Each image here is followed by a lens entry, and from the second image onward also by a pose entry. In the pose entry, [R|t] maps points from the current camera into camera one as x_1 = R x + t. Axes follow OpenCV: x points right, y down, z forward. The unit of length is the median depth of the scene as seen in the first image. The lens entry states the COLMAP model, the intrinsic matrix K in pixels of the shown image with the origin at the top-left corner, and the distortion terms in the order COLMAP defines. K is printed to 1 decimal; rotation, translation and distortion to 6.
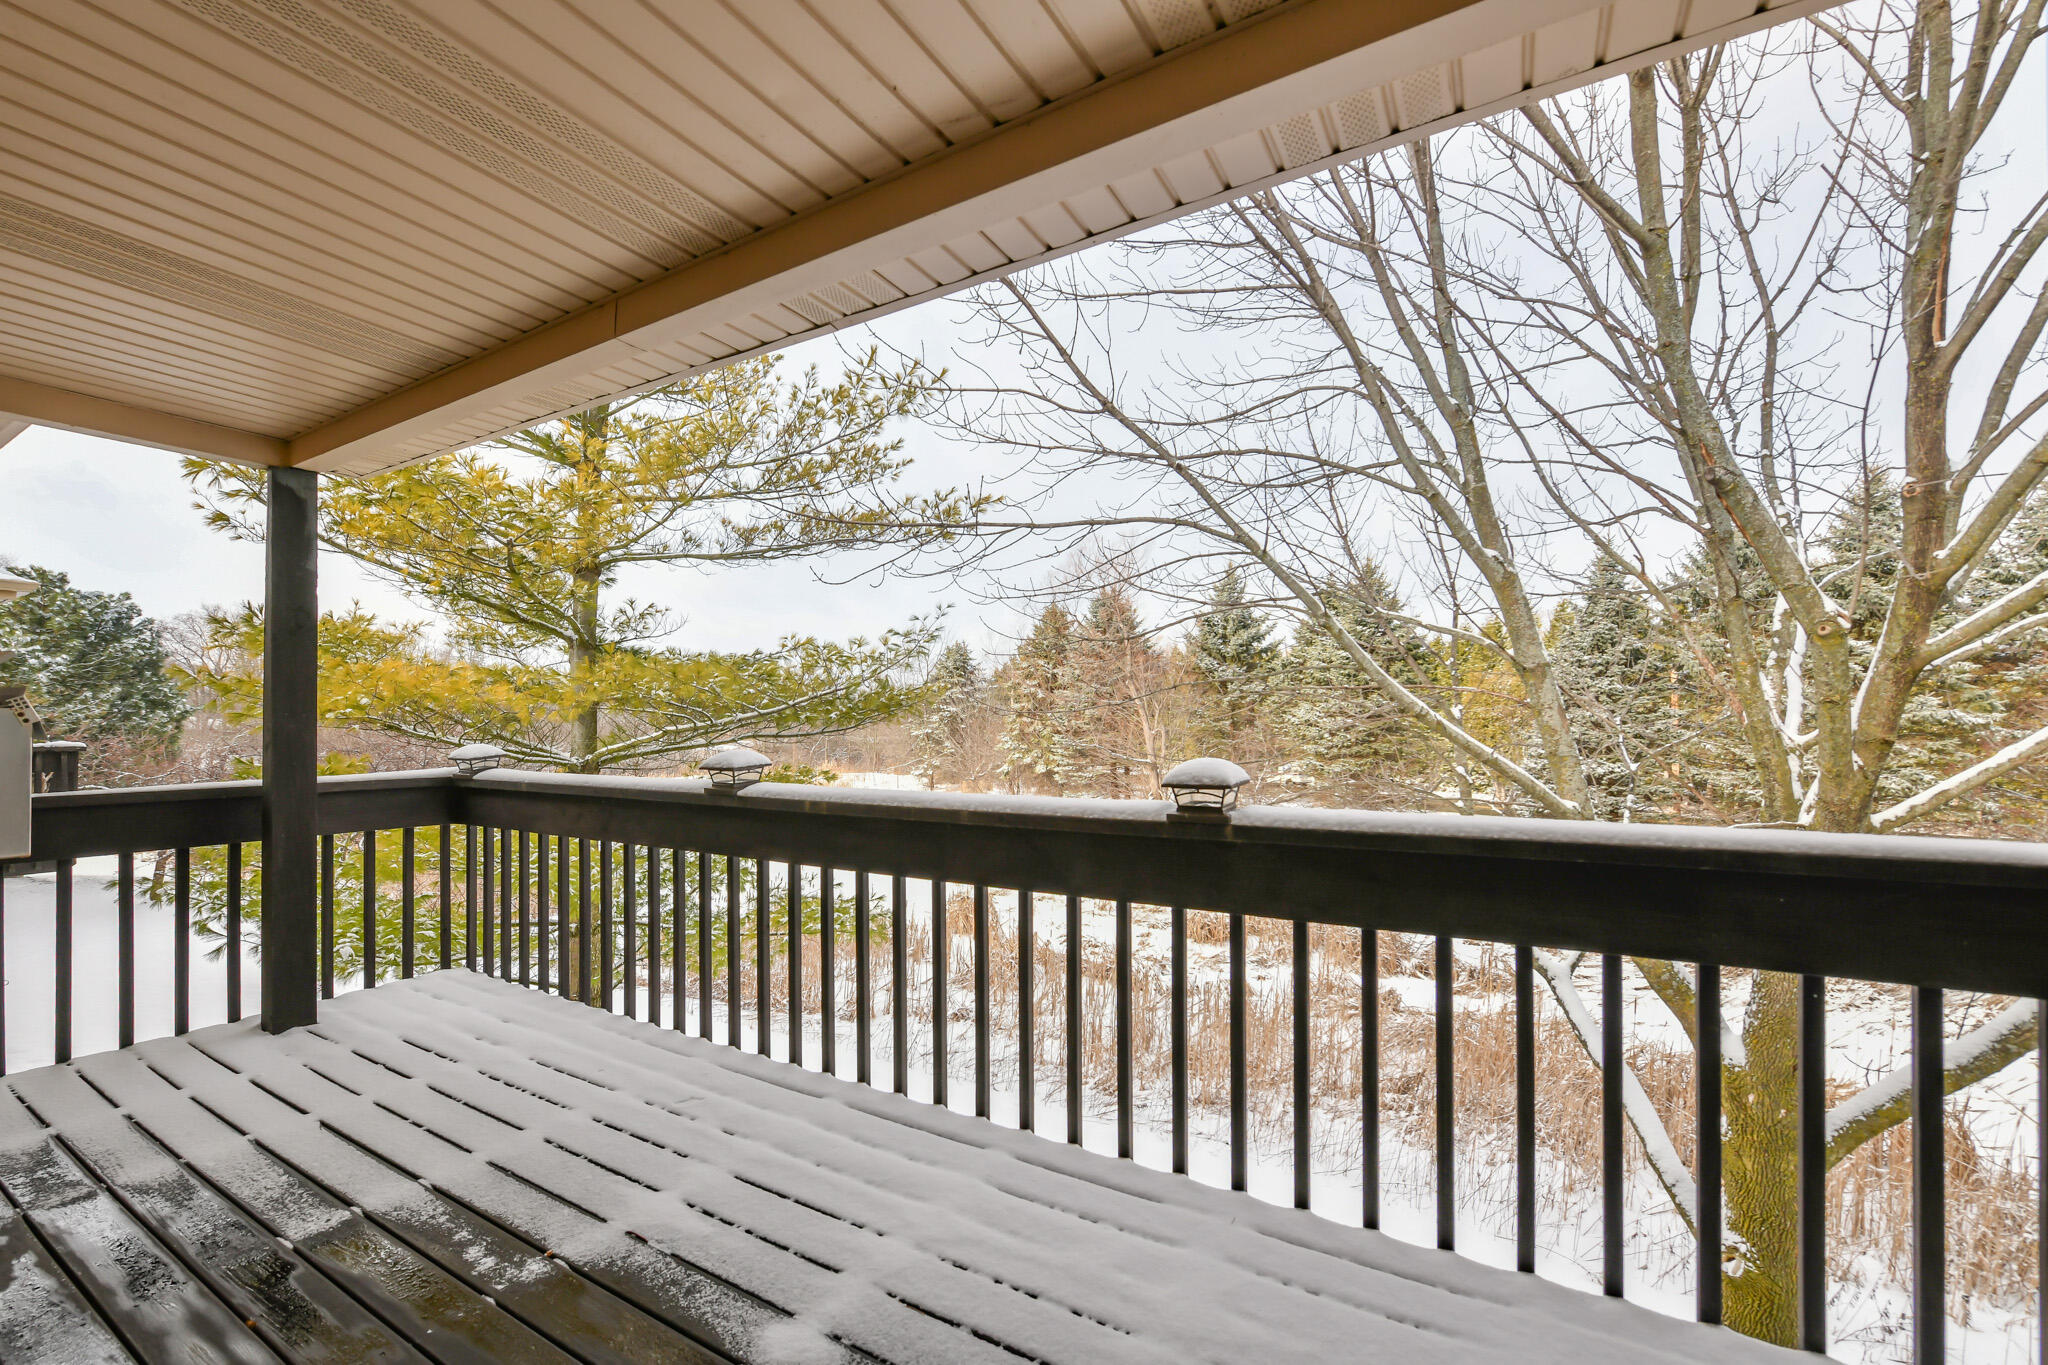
lens RADIAL K [[824.4, 0, 1023.4], [0, 824.4, 670.6], [0, 0, 1]] dist [-0.000673, -0.000259]
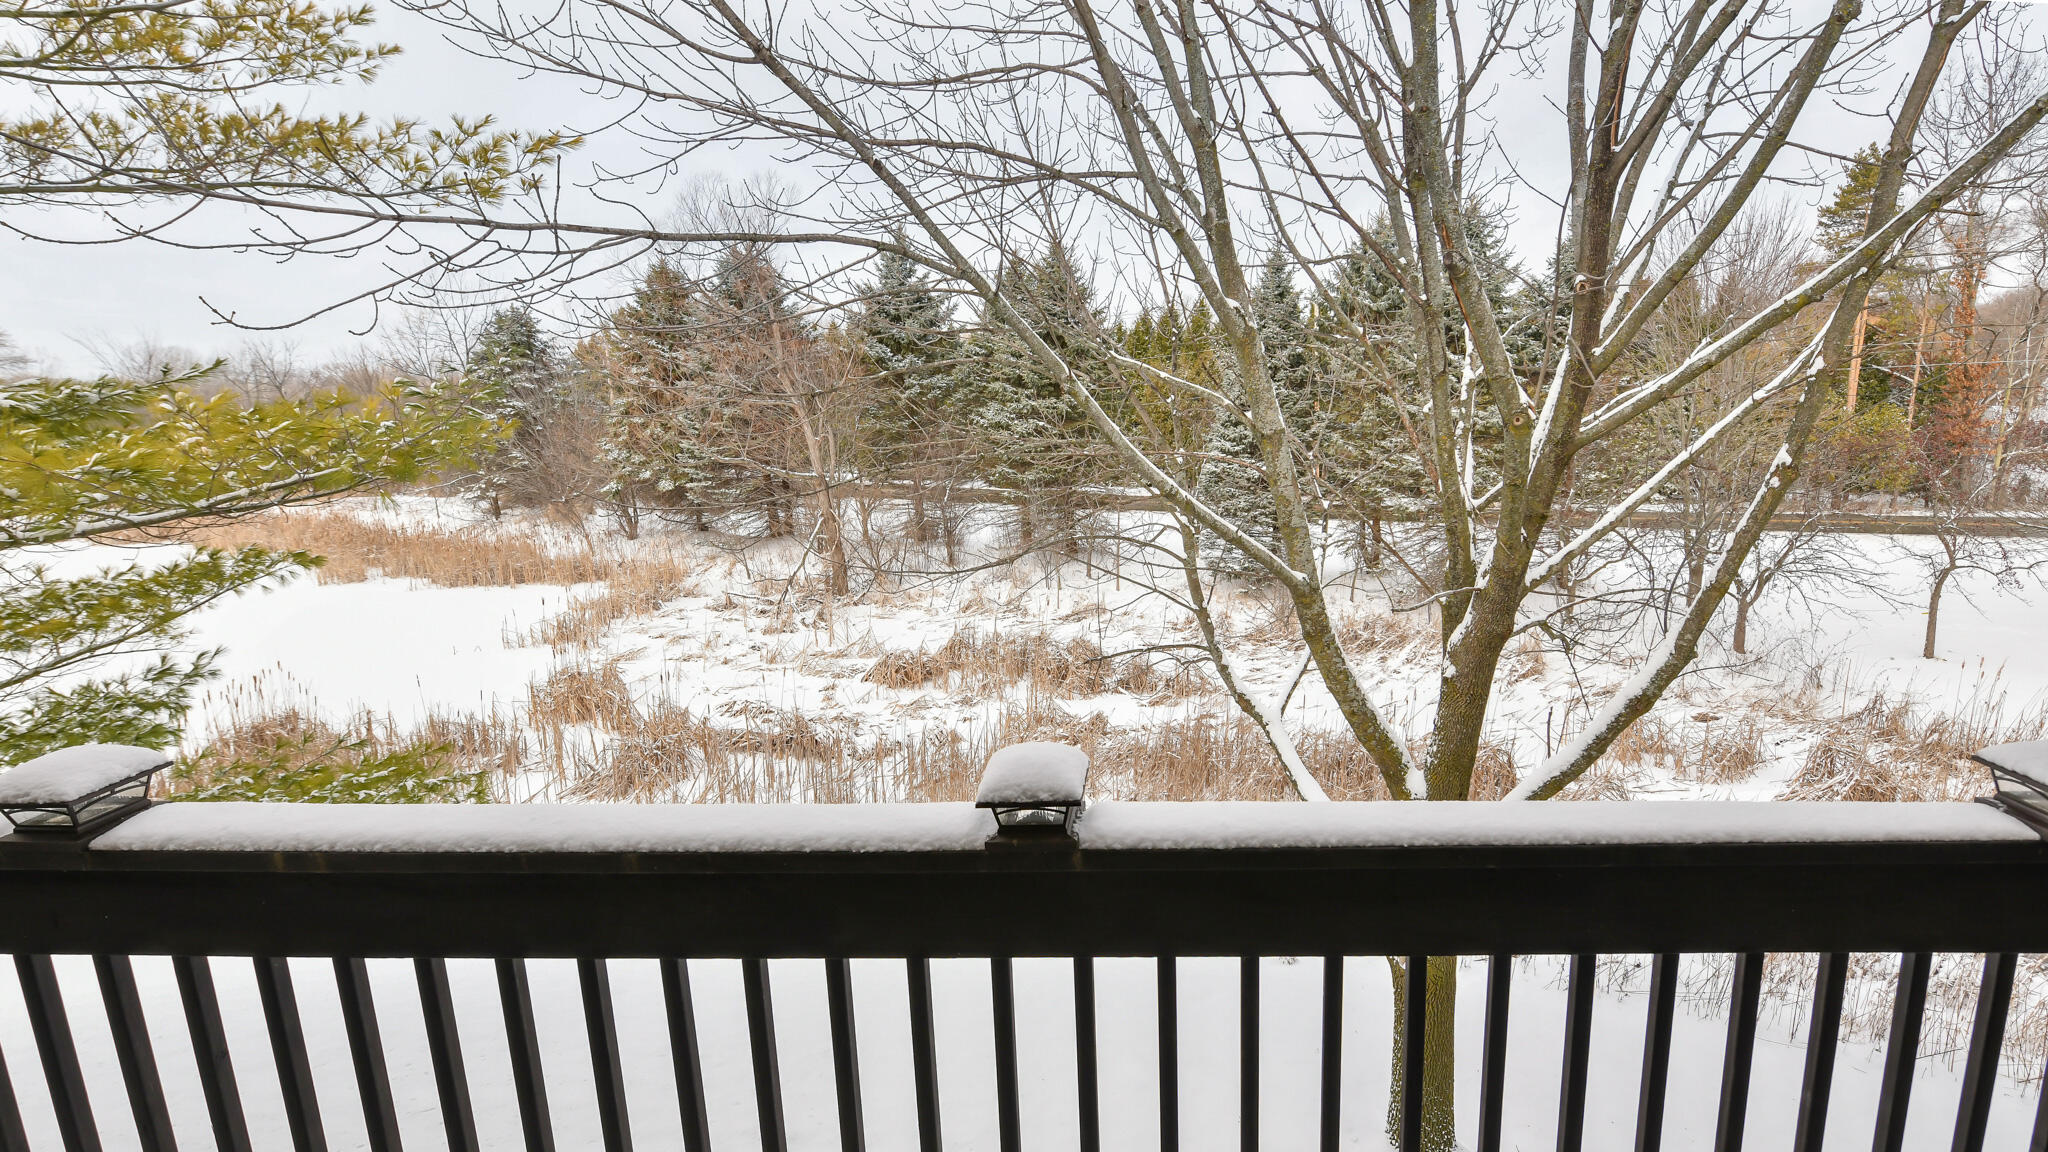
lens RADIAL K [[931.5, 0, 1180.7], [0, 931.5, 562.6], [0, 0, 1]] dist [-0.004660, 0.000527]
pose [[0.864357, -0.093457, 0.494118, -0.015325], [-0.013660, 0.977853, 0.208844, -0.071063], [-0.502693, -0.187266, 0.843938, 0.099650]]
